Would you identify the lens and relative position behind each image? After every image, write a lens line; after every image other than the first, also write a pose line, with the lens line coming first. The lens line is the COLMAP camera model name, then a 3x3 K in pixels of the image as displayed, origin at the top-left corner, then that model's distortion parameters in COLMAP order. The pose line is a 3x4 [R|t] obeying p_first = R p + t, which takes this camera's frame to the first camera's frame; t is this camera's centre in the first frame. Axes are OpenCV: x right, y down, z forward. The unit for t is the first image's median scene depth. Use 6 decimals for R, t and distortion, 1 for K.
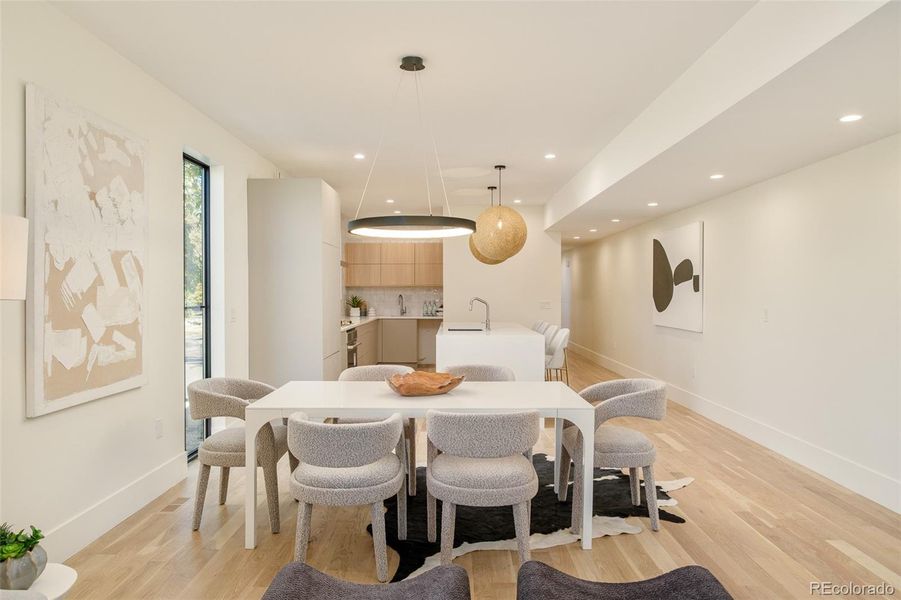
lens RADIAL K [[596.6, 0, 450.5], [0, 596.6, 300.0], [0, 0, 1]] dist [0.005440, 0.003154]
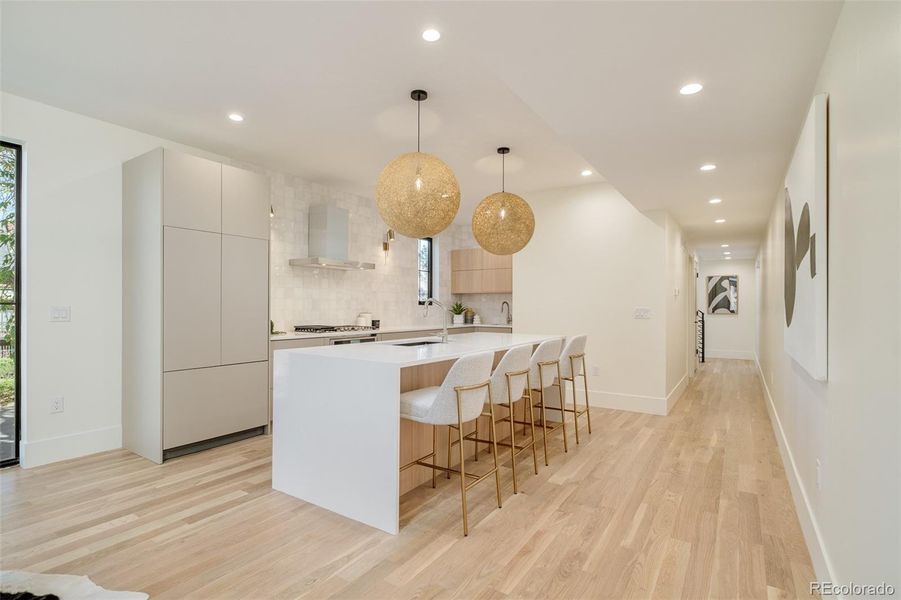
lens RADIAL K [[433.6, 0, 447.0], [0, 433.6, 305.7], [0, 0, 1]] dist [-0.003285, -0.000228]
pose [[0.833151, 0.002888, -0.553038, 0.370922], [-0.011716, 0.999854, -0.012428, 0.011573], [0.552922, 0.016833, 0.833063, 0.630626]]
